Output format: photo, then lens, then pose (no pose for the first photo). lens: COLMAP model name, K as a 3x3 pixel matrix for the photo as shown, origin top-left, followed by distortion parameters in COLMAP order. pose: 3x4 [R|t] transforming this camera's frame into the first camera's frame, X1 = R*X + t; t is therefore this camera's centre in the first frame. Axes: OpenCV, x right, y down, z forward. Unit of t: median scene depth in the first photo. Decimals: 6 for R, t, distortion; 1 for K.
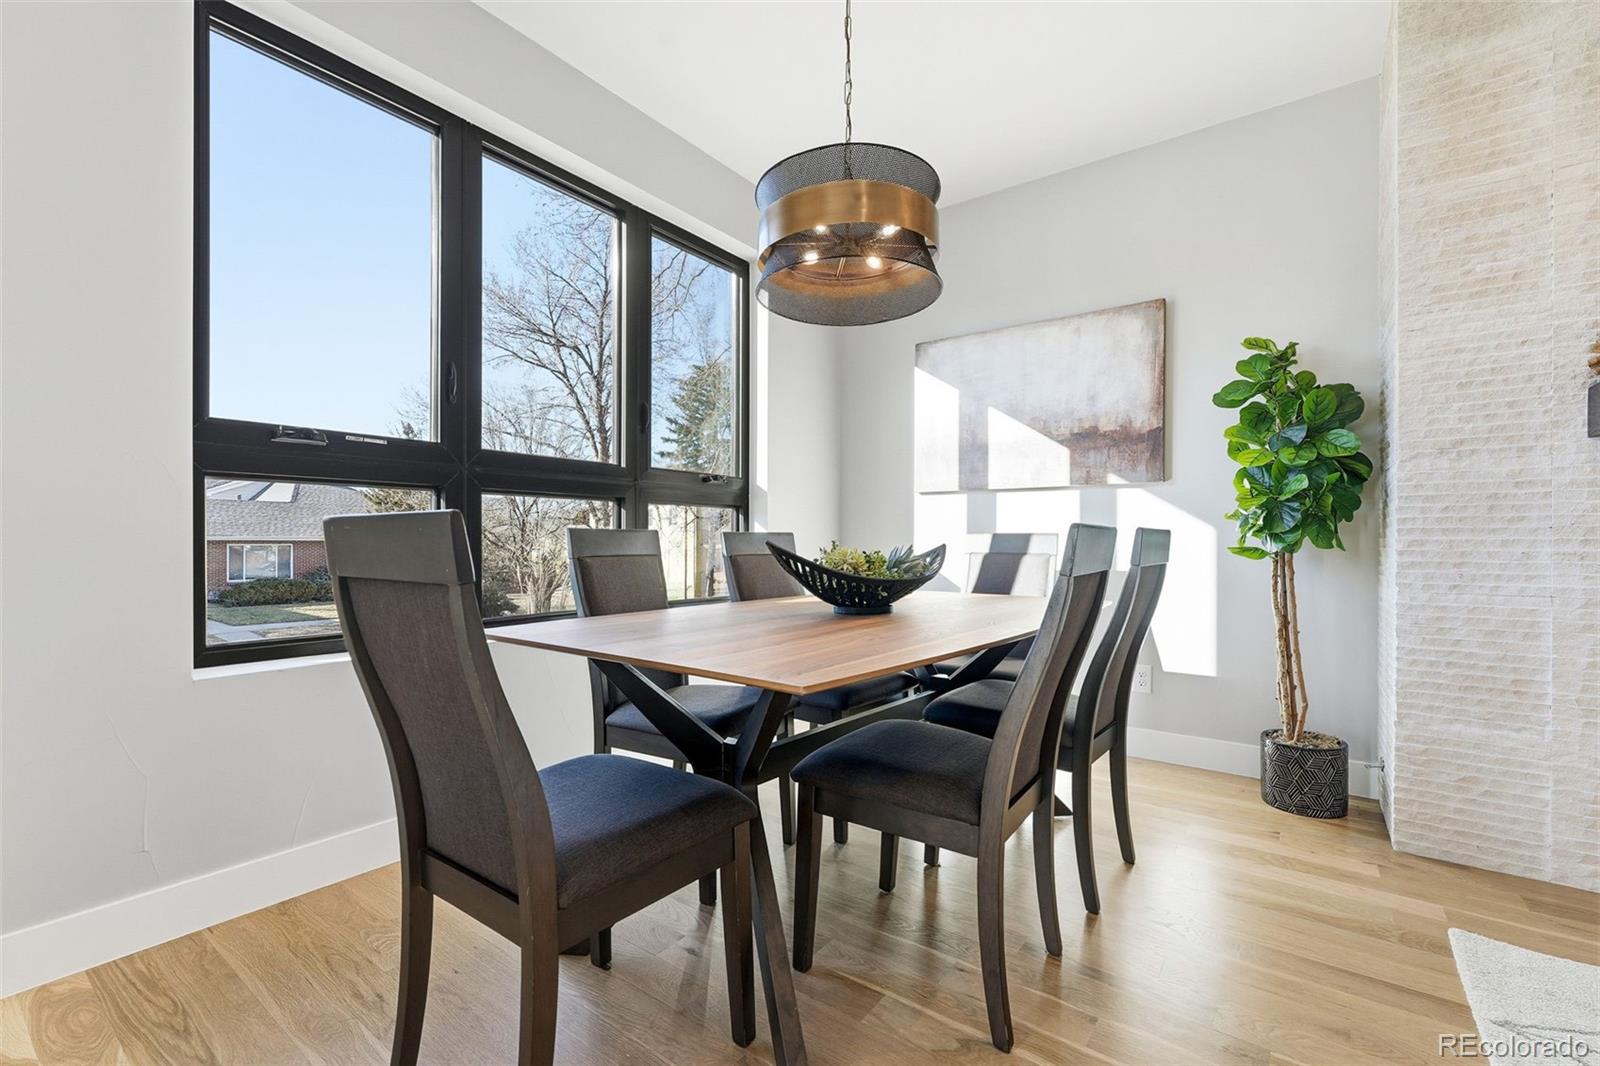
lens RADIAL K [[661.3, 0, 800.0], [0, 661.3, 533.0], [0, 0, 1]] dist [0.000376, 0.000253]
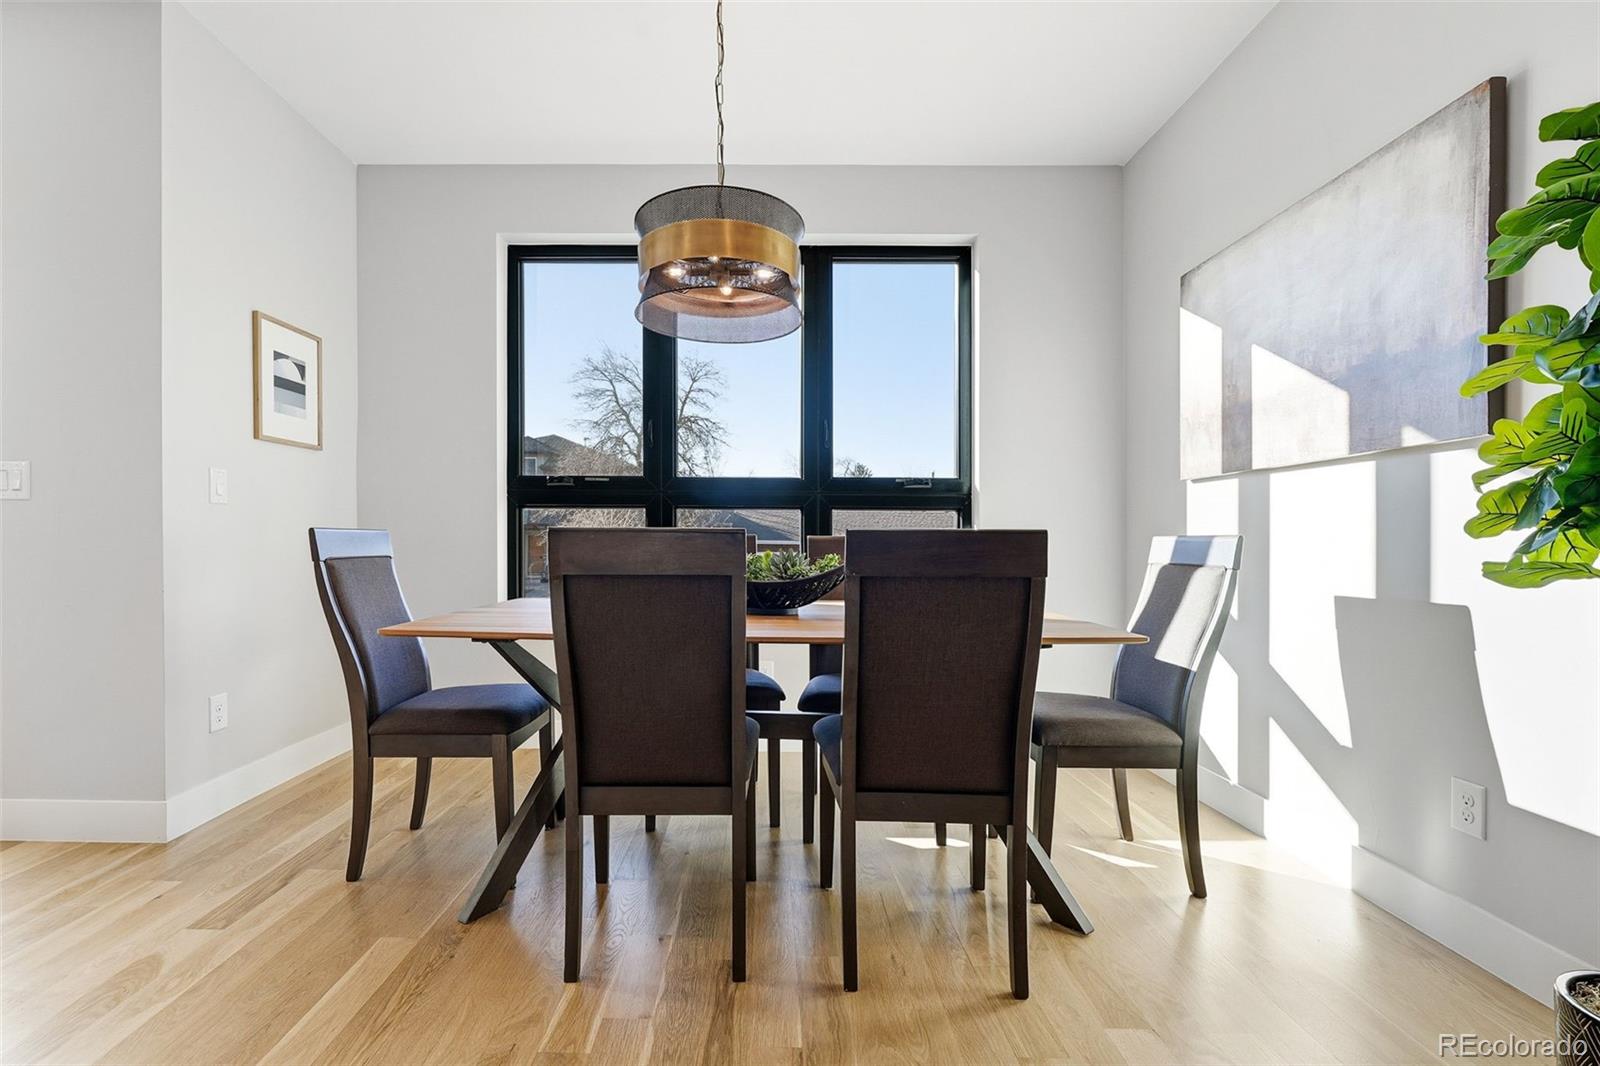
lens RADIAL K [[712.0, 0, 800.0], [0, 712.0, 533.0], [0, 0, 1]] dist [0.000858, 0.000257]
pose [[0.586330, -0.005934, -0.810051, 0.634140], [0.001236, 0.999979, -0.006431, 0.002279], [0.810071, 0.002769, 0.586325, 0.222417]]
